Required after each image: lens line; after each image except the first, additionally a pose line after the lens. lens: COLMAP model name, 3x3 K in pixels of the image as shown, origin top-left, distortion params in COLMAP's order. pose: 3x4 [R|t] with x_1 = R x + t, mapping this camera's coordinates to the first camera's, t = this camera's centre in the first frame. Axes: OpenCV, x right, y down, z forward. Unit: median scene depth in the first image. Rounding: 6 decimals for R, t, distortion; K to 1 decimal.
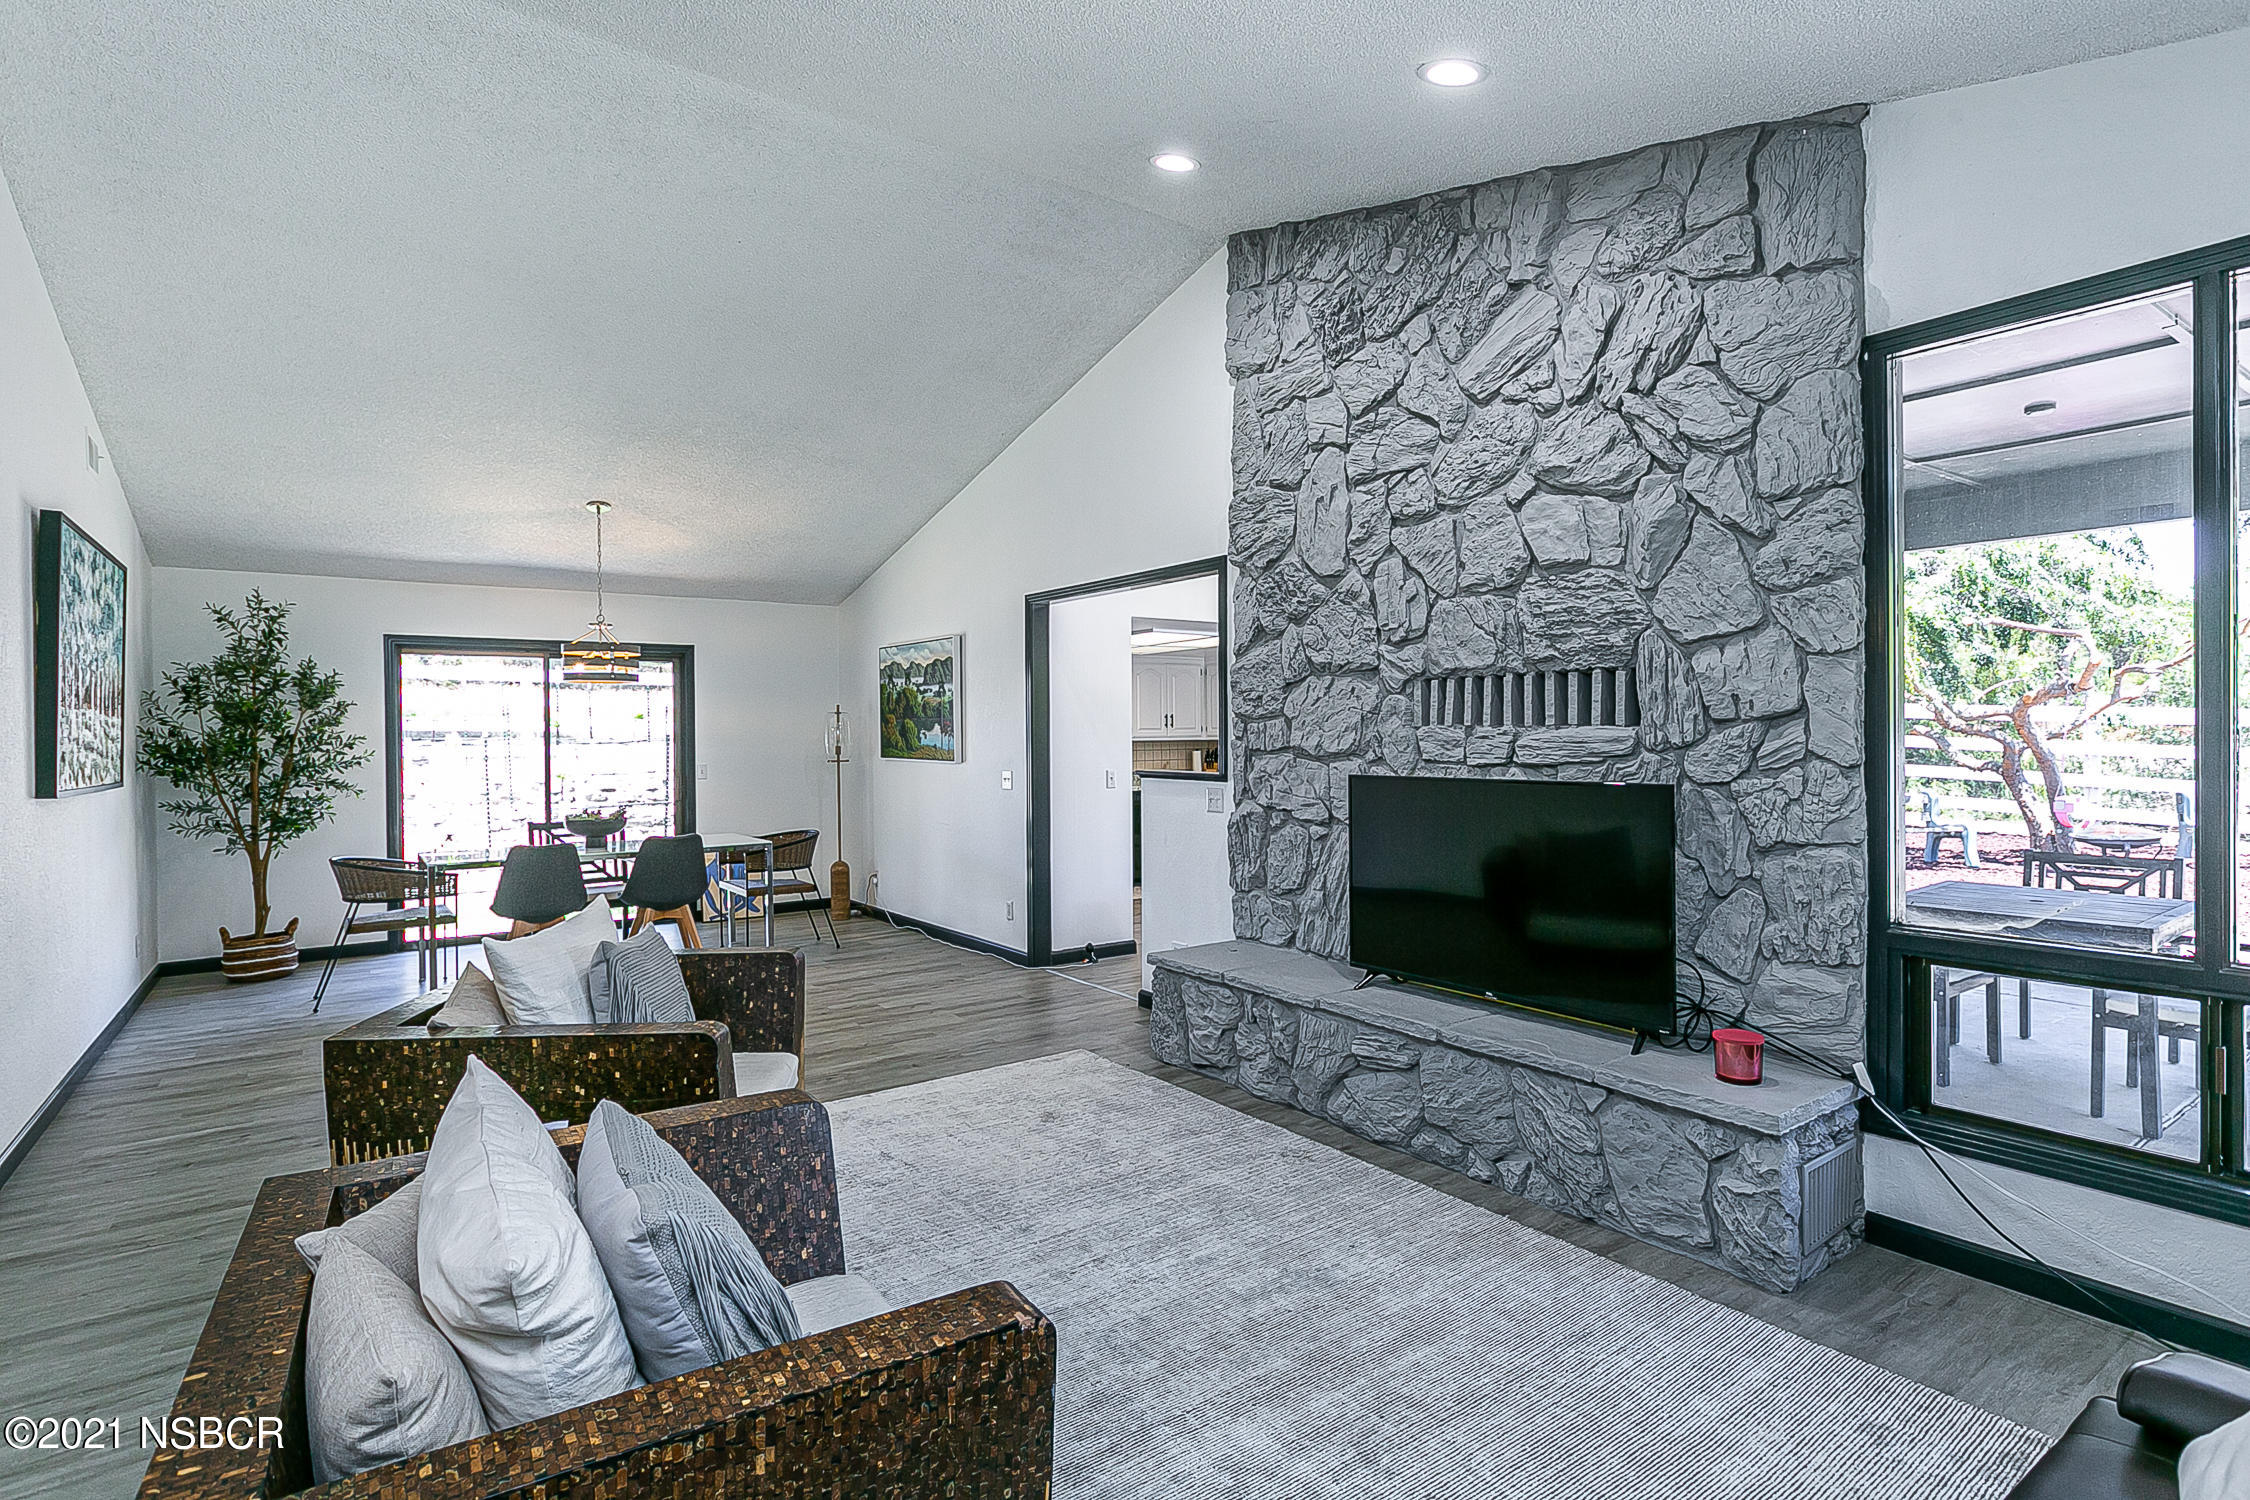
lens RADIAL K [[1106.0, 0, 1121.2], [0, 1106.0, 744.5], [0, 0, 1]] dist [0.000016, -0.002150]
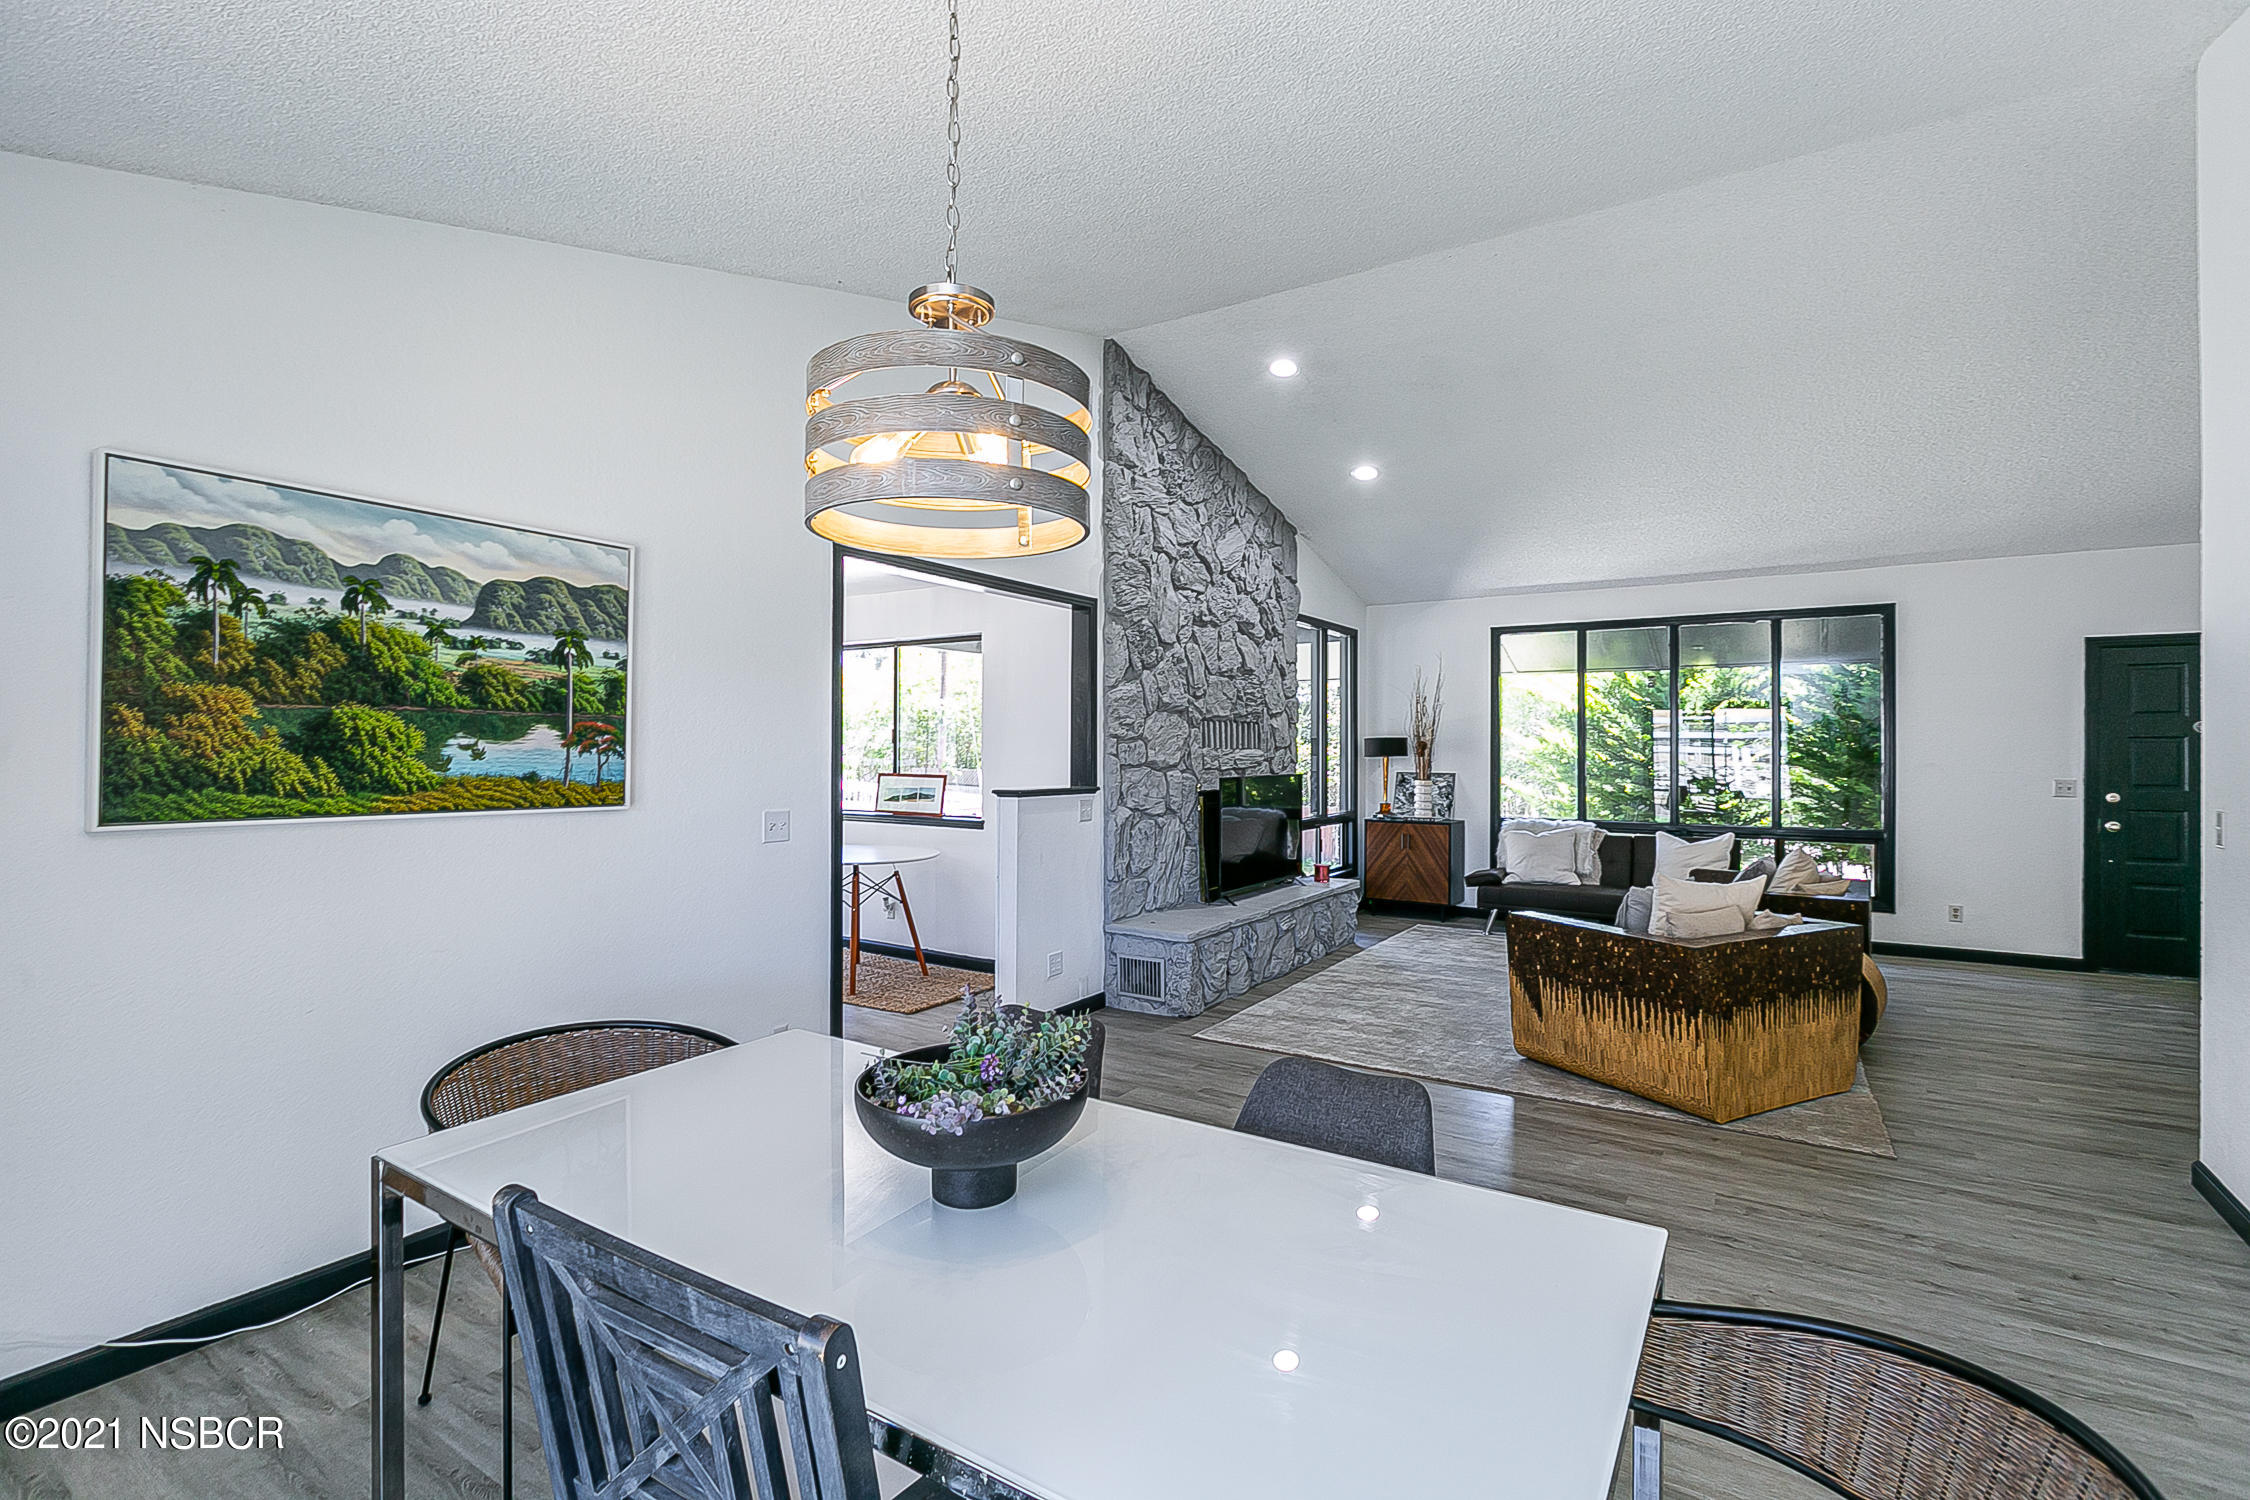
lens RADIAL K [[1028.9, 0, 1112.3], [0, 1028.9, 739.6], [0, 0, 1]] dist [-0.007904, 0.000370]
pose [[-0.364527, 0.013596, 0.931094, -0.961857], [0.007459, 0.999904, -0.011680, -0.010032], [-0.931163, 0.002687, -0.364593, 1.442018]]
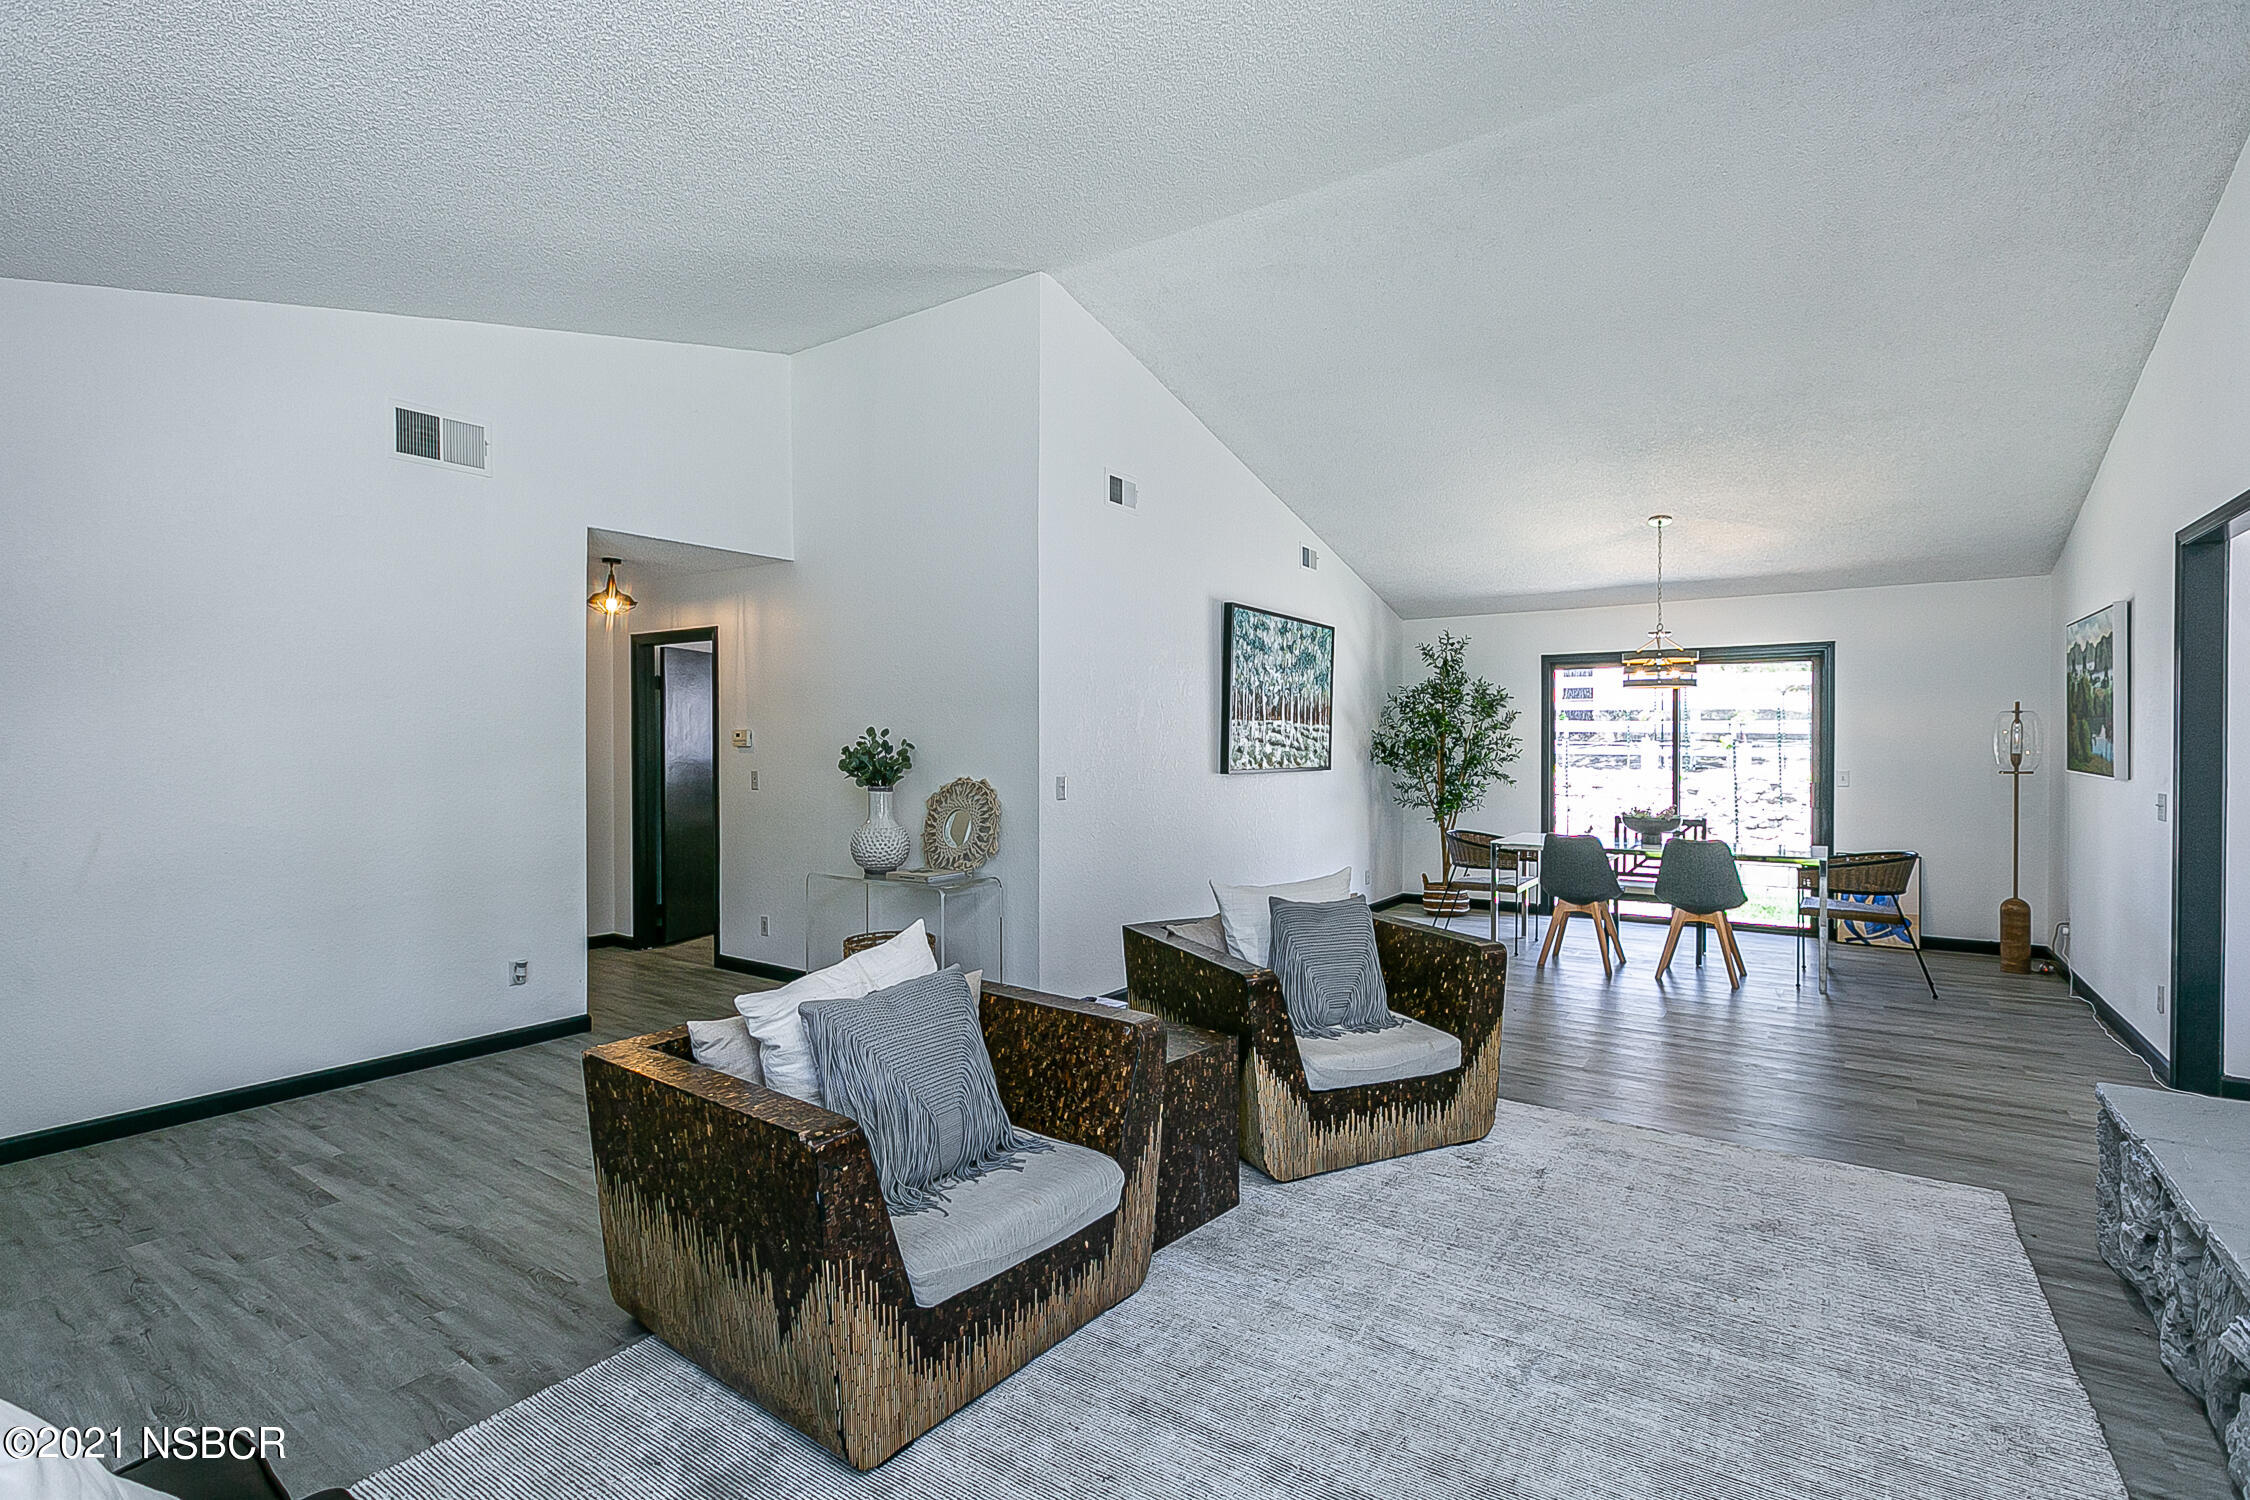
lens RADIAL K [[1028.9, 0, 1127.4], [0, 1028.9, 752.5], [0, 0, 1]] dist [-0.007904, 0.000370]
pose [[0.344492, 0.018632, -0.938604, 0.372852], [-0.011917, 0.999809, 0.015473, -0.005286], [0.938713, 0.005855, 0.344649, 0.258300]]
